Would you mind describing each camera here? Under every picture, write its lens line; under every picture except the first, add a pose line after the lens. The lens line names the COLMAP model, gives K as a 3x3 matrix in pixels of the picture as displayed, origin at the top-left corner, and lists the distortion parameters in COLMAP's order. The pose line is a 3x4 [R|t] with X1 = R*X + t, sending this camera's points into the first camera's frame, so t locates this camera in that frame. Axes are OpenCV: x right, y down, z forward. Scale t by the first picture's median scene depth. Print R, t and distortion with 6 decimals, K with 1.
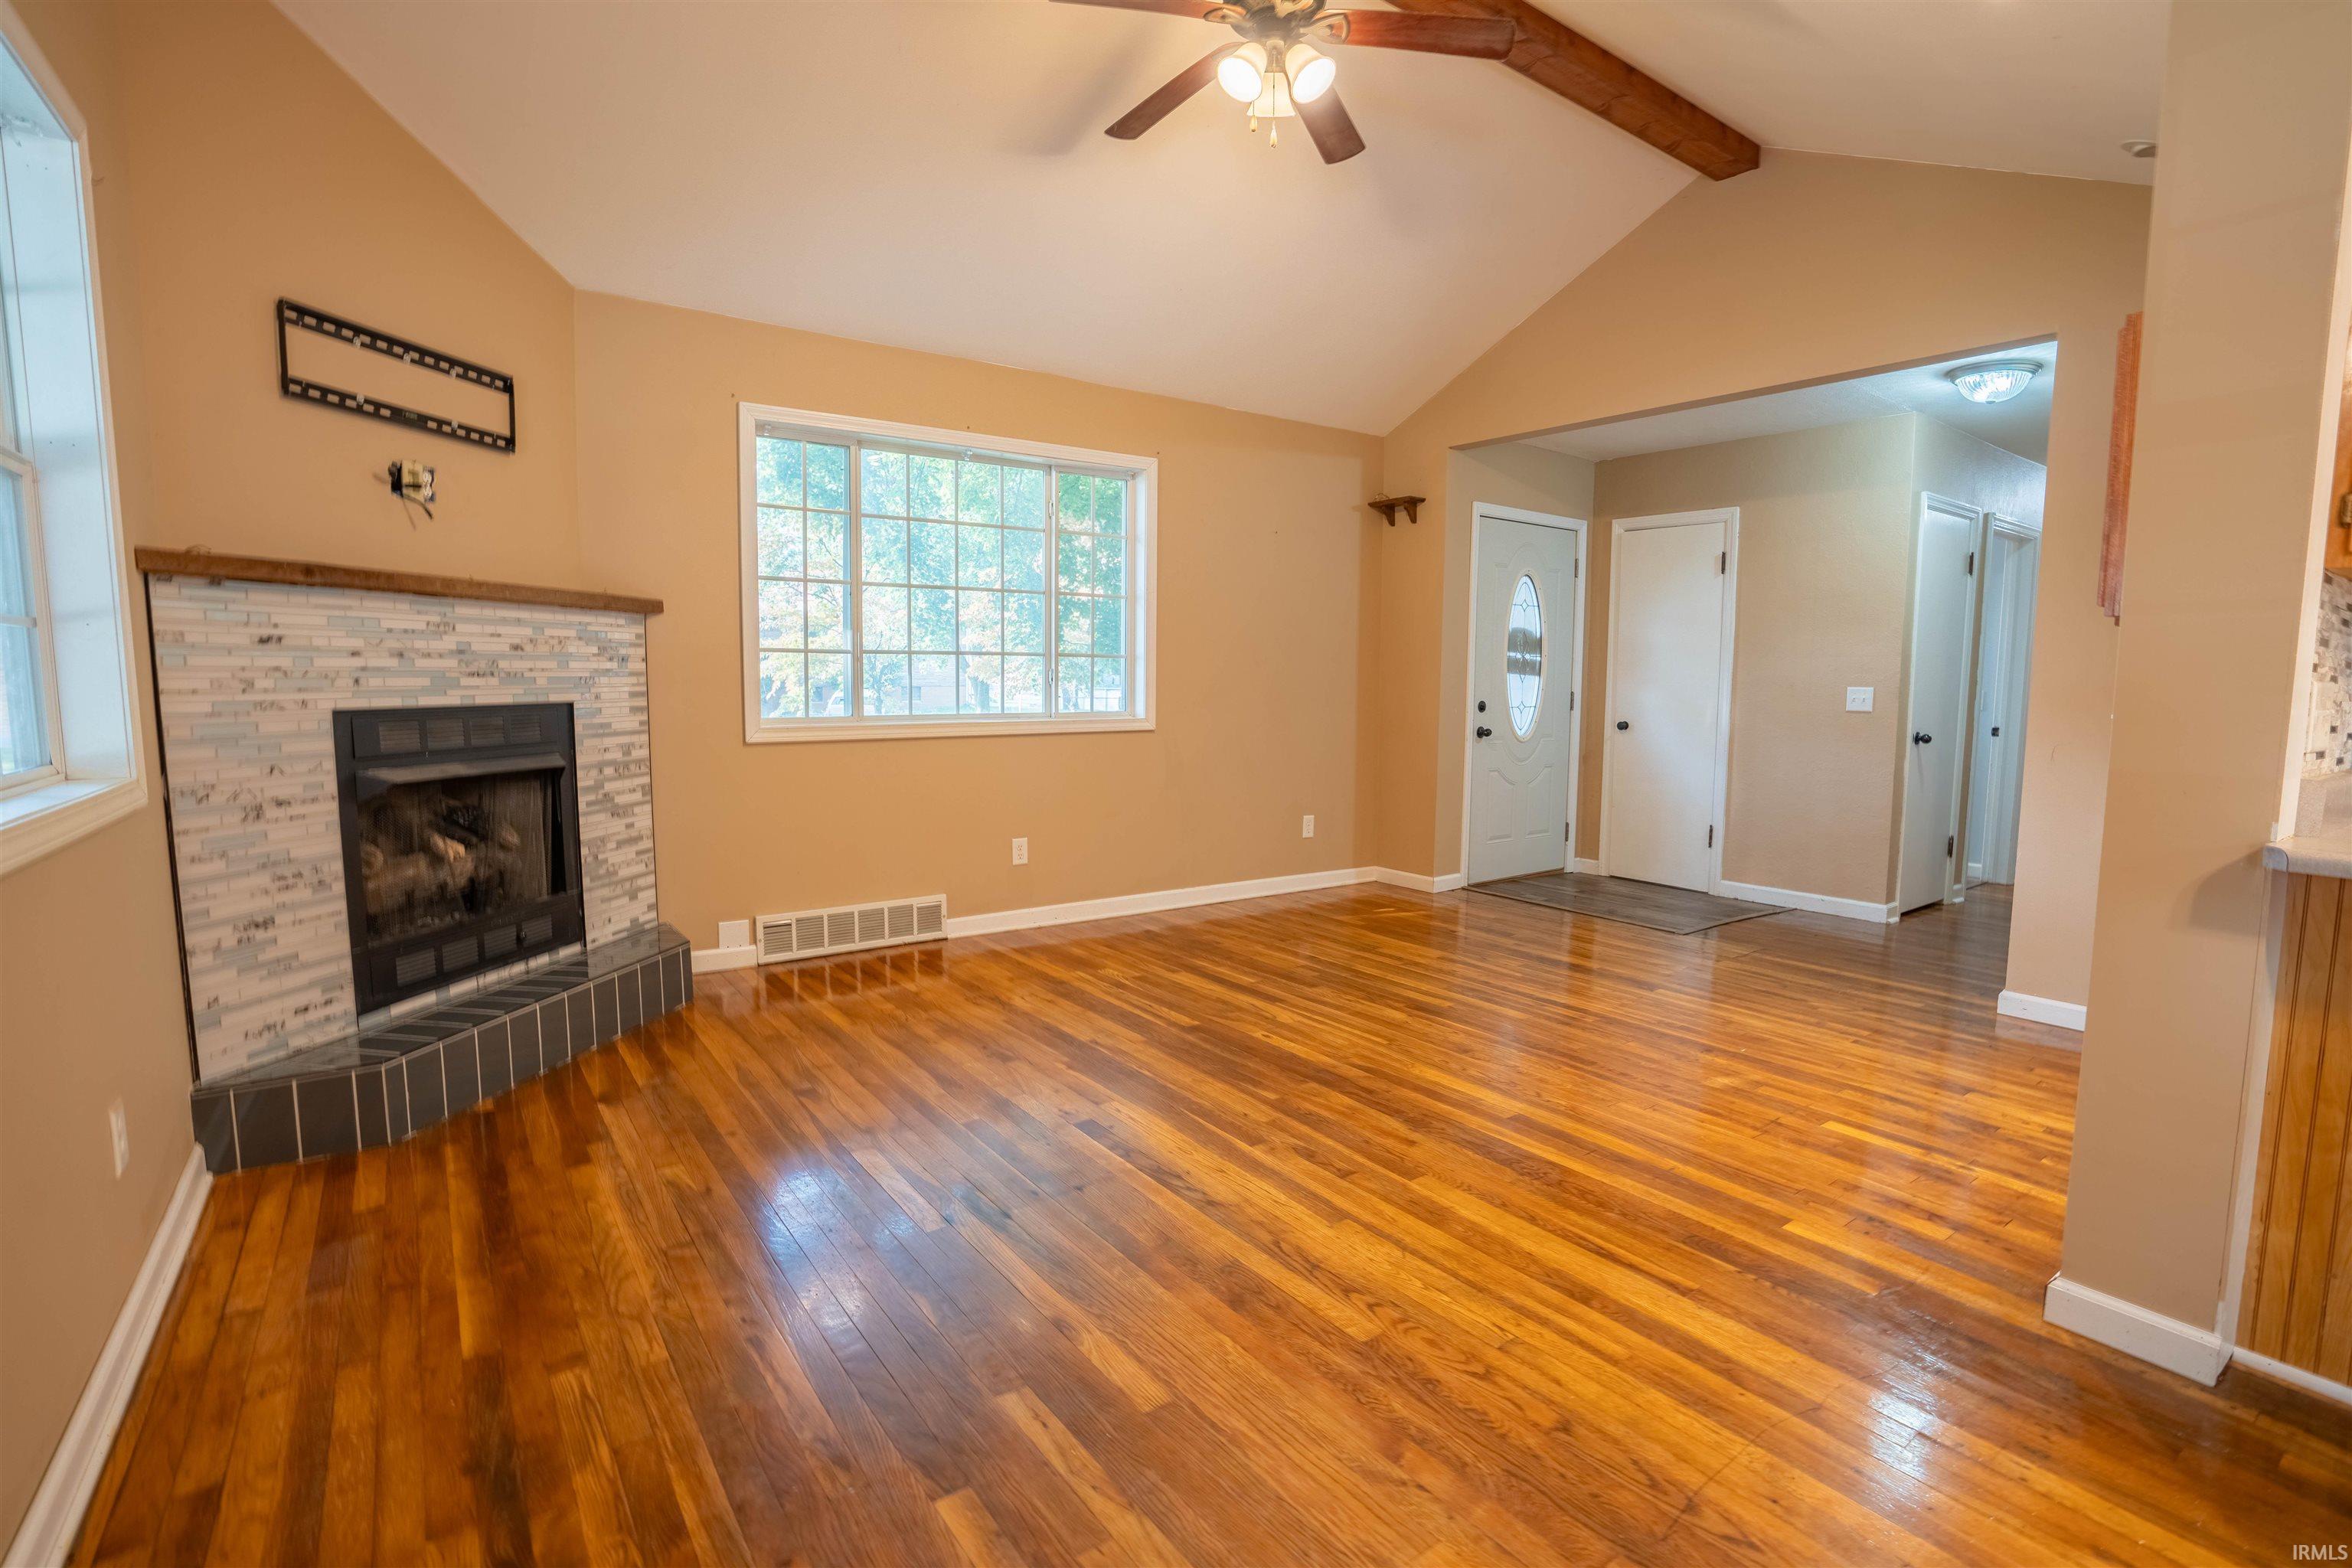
lens RADIAL K [[1086.5, 0, 1186.7], [0, 1086.5, 786.8], [0, 0, 1]] dist [-0.074939, 0.030523]
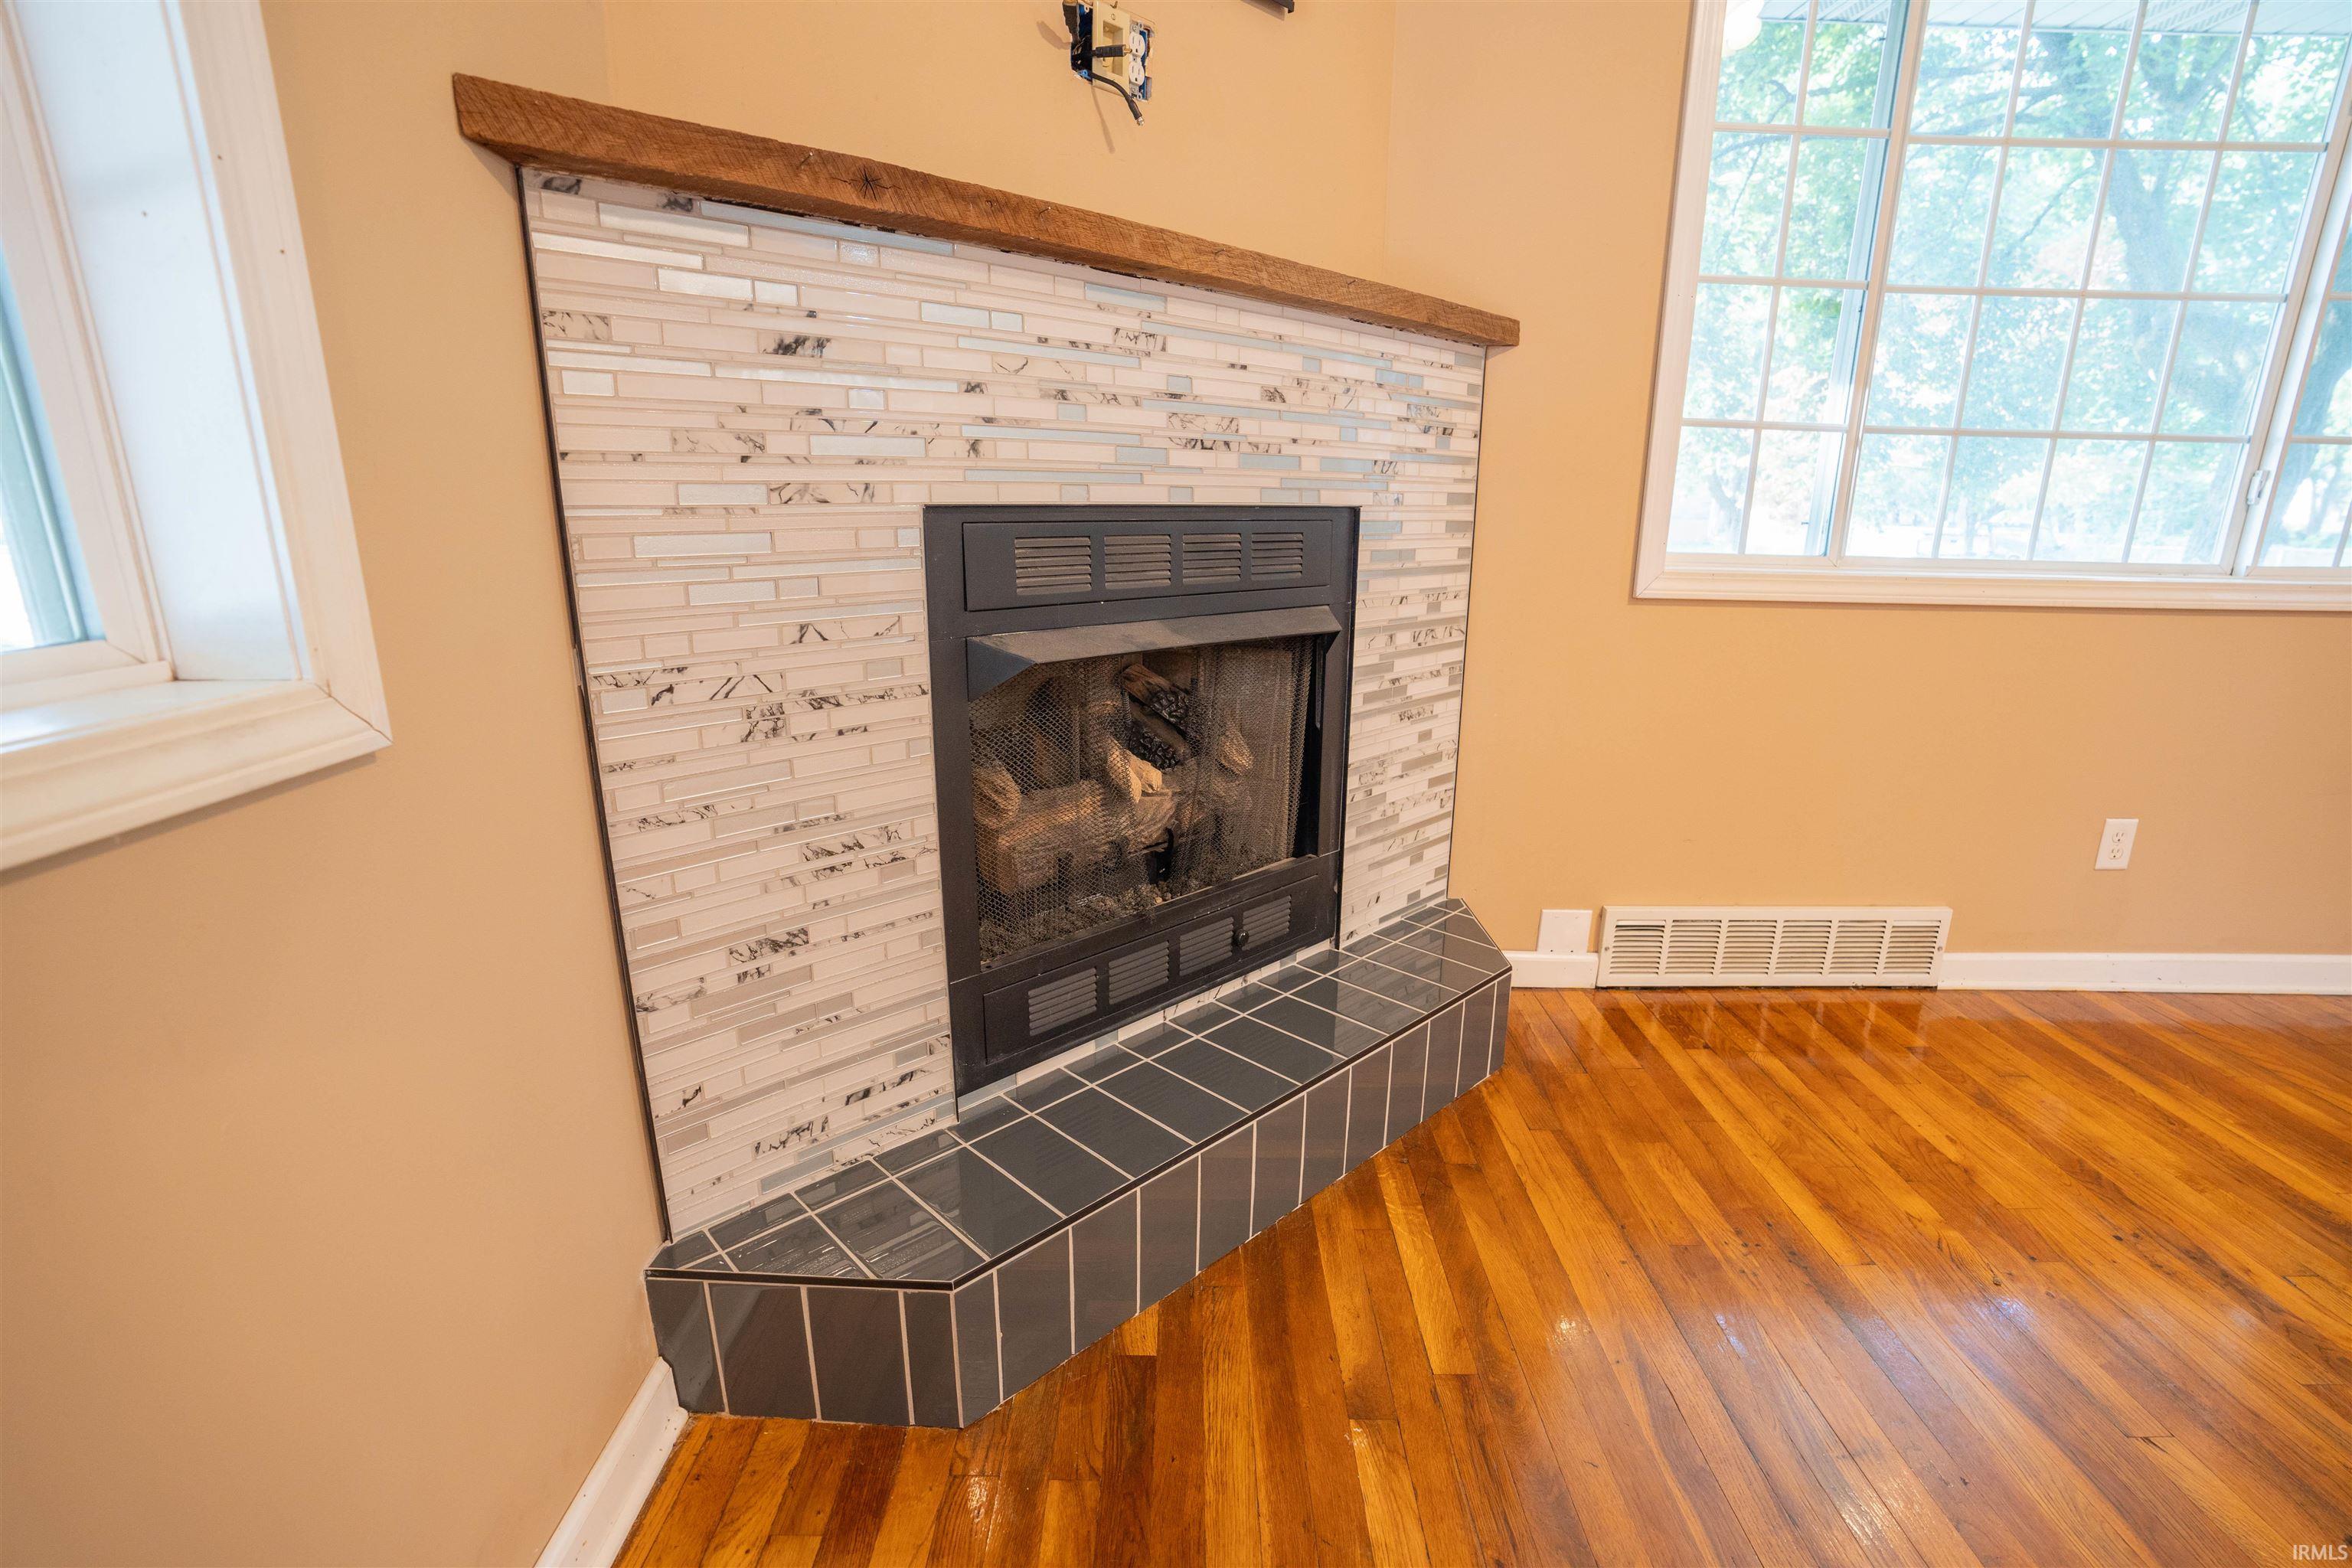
lens RADIAL K [[1086.5, 0, 1186.7], [0, 1086.5, 786.8], [0, 0, 1]] dist [-0.074939, 0.030523]
pose [[0.808645, 0.153765, -0.567847, -0.362993], [-0.064447, 0.982583, 0.174293, -0.035456], [0.584757, -0.104345, 0.804470, 0.569644]]
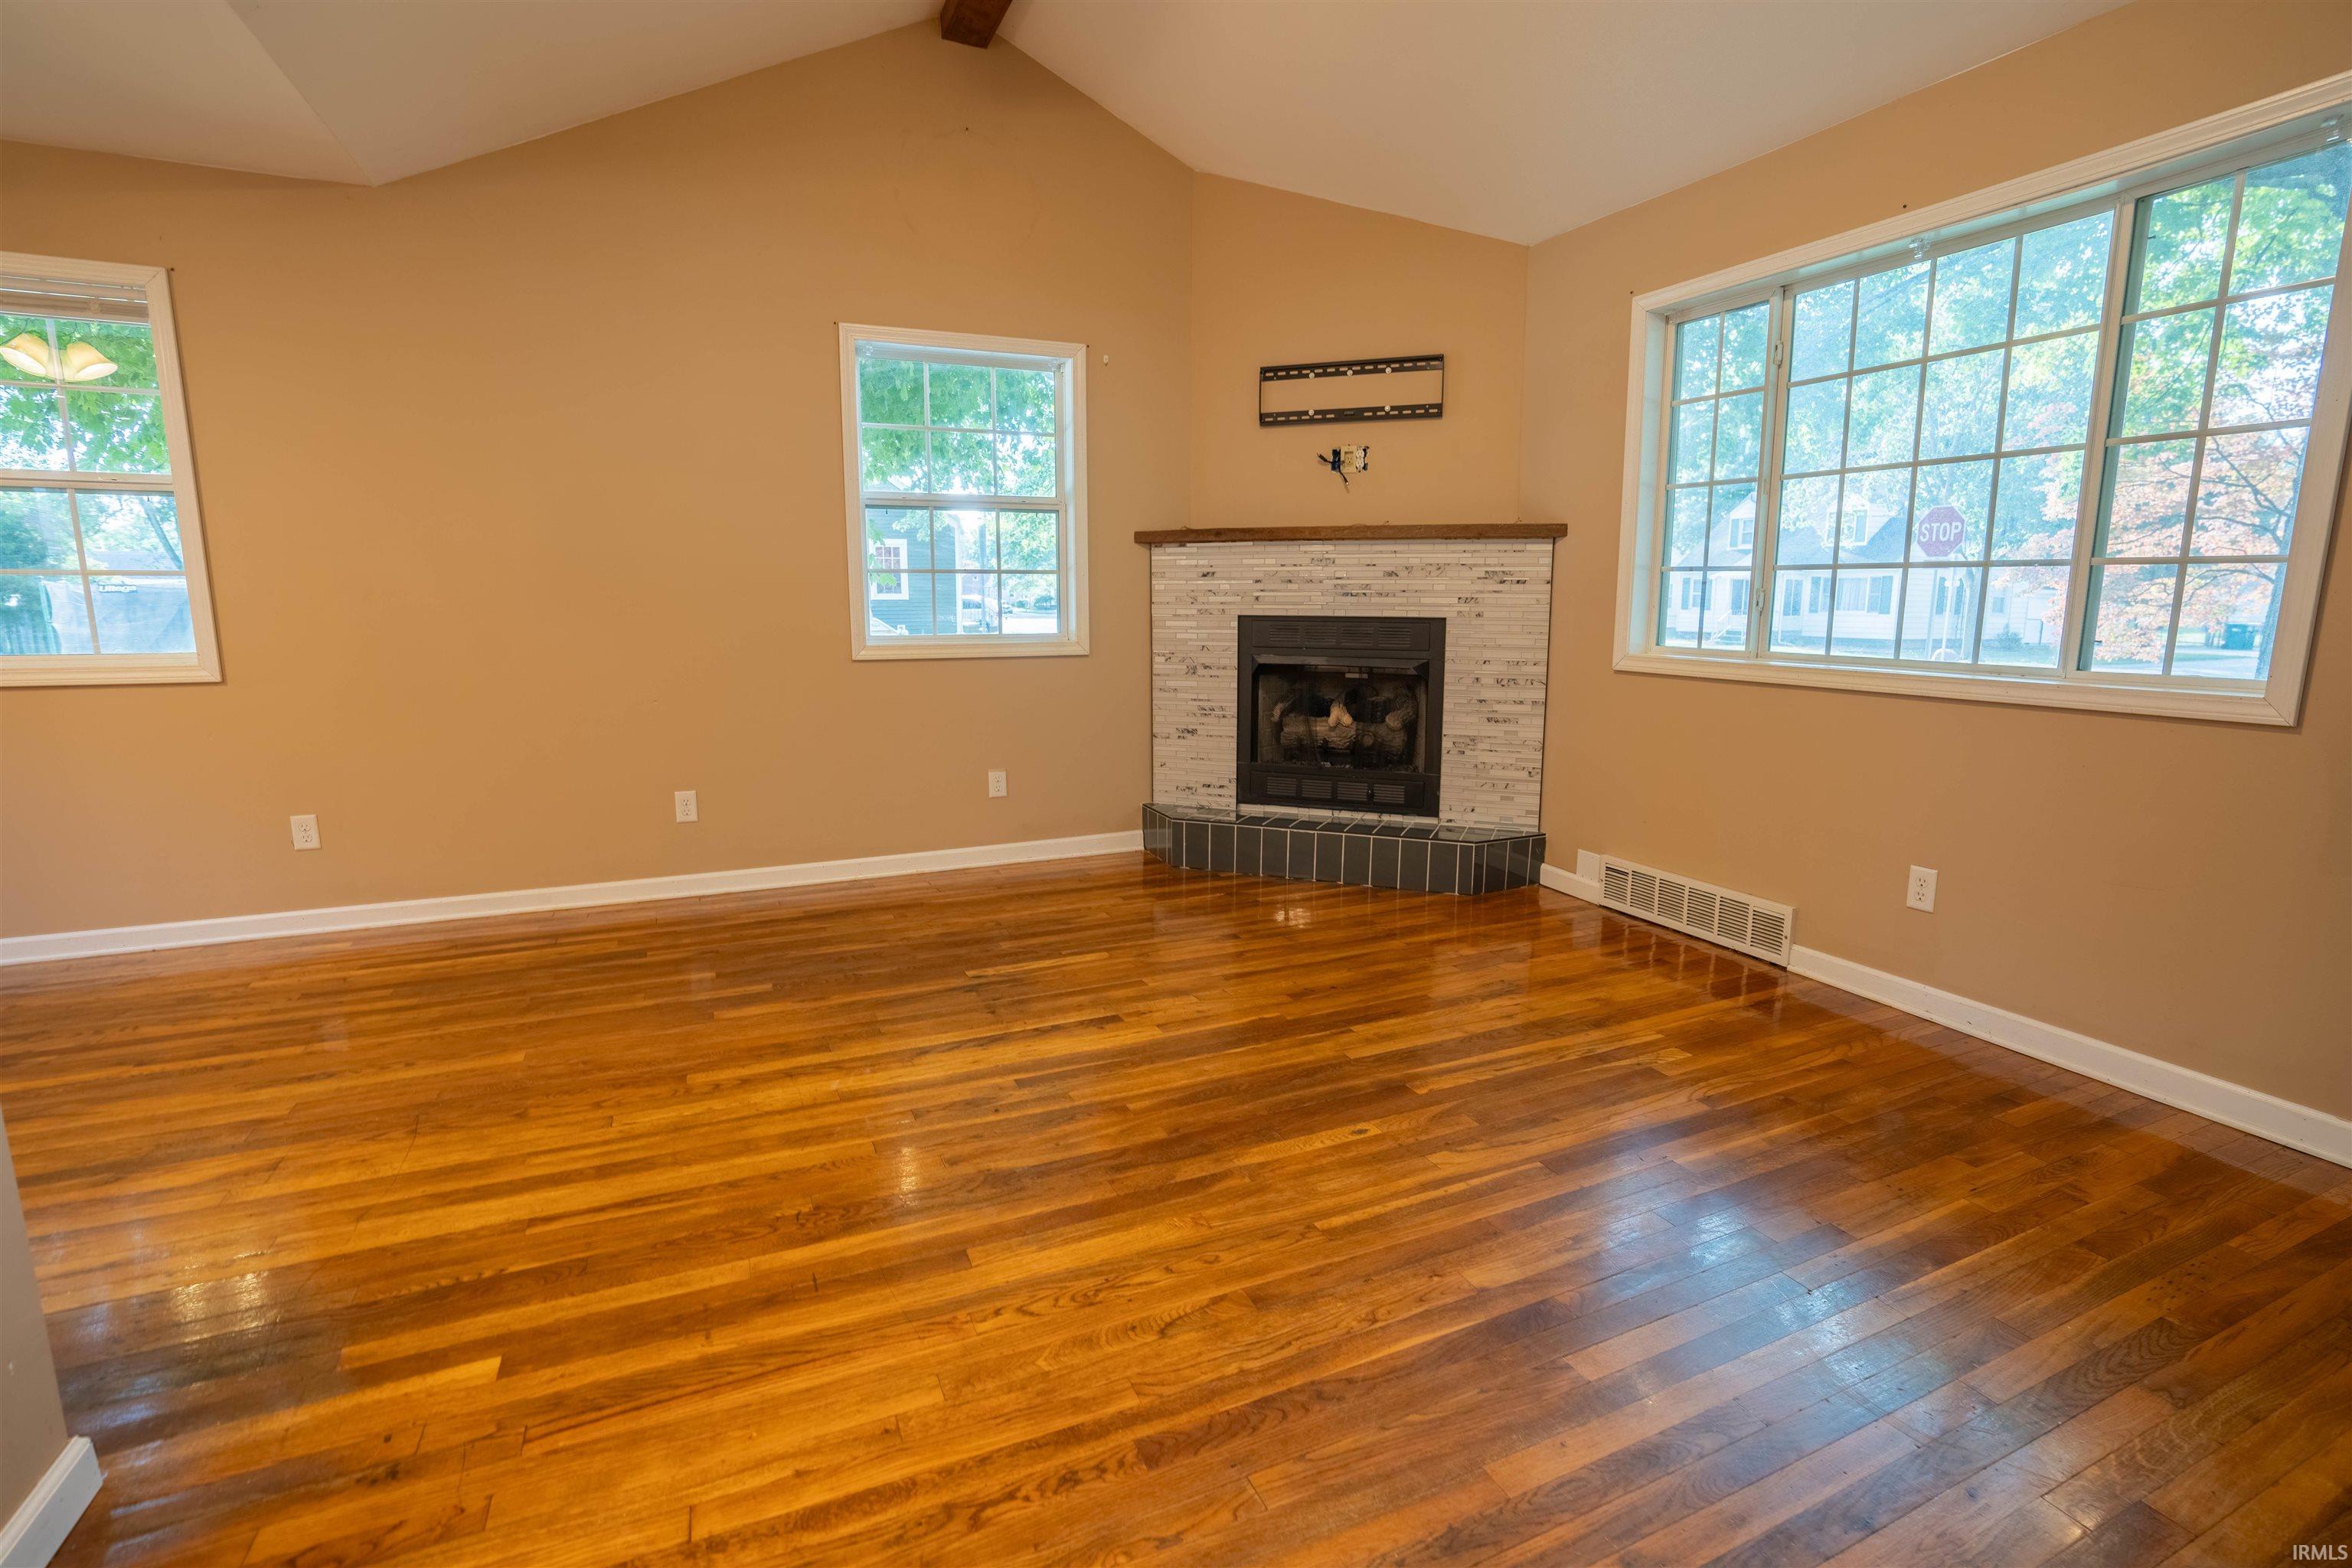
lens RADIAL K [[1086.5, 0, 1186.7], [0, 1086.5, 786.8], [0, 0, 1]] dist [-0.074939, 0.030523]
pose [[-0.206179, 0.160670, -0.965233, 0.780816], [-0.101924, 0.977535, 0.184490, -0.100297], [0.973192, 0.136418, -0.185171, 1.095339]]
